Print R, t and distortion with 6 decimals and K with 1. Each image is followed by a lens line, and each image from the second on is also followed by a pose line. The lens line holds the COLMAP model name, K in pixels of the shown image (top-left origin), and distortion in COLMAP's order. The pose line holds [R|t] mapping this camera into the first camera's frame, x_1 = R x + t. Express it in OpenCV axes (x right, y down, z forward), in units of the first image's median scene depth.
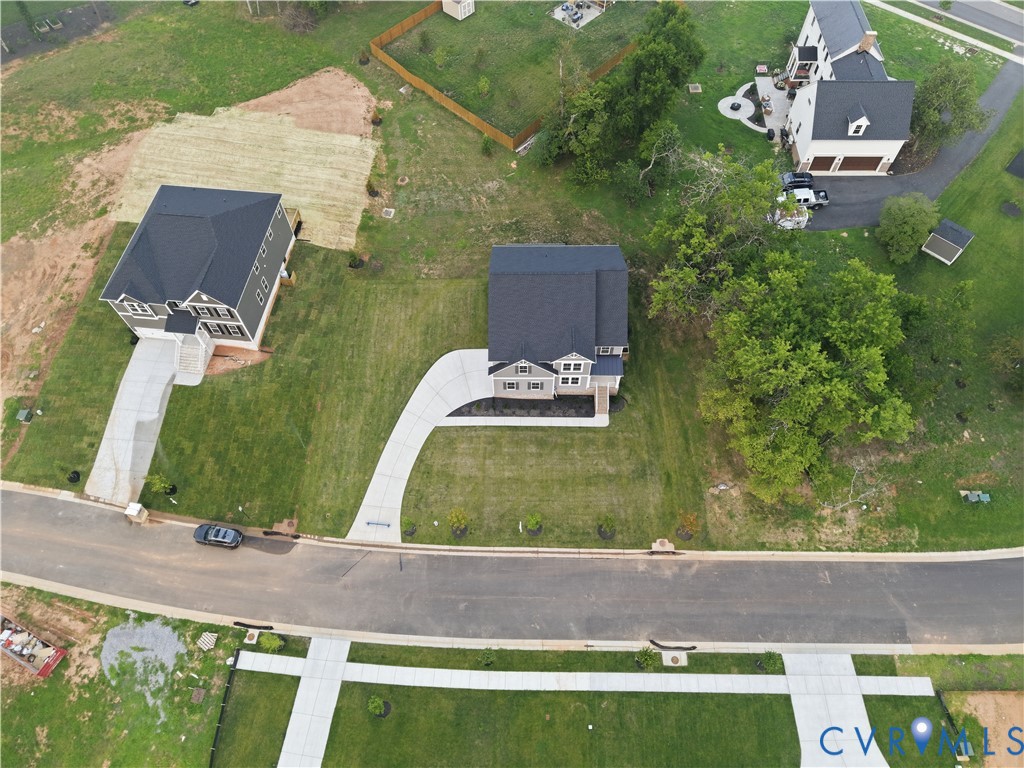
lens RADIAL K [[720.5, 0, 512.0], [0, 720.5, 384.0], [0, 0, 1]] dist [0.039446, -0.000374]
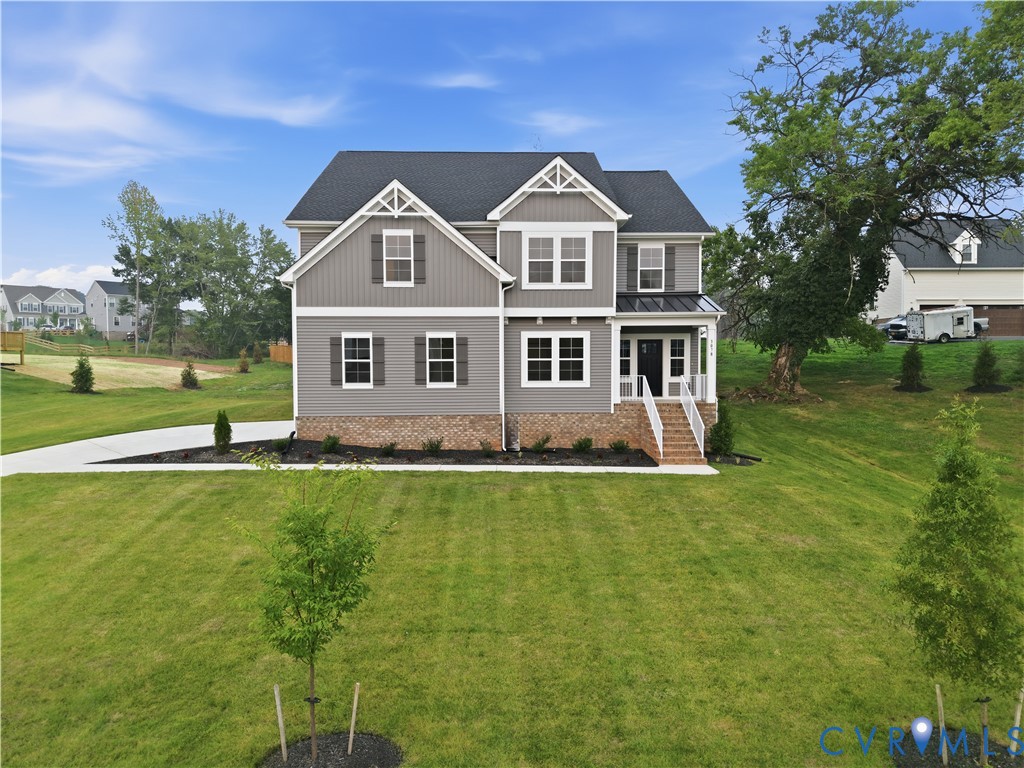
lens RADIAL K [[693.7, 0, 512.0], [0, 693.7, 384.0], [0, 0, 1]] dist [0.000260, -0.002989]
pose [[0.999407, 0.005208, 0.034038, 0.052561], [0.025402, 0.555849, -0.830895, 0.247554], [-0.023247, 0.831267, 0.555387, 0.853031]]
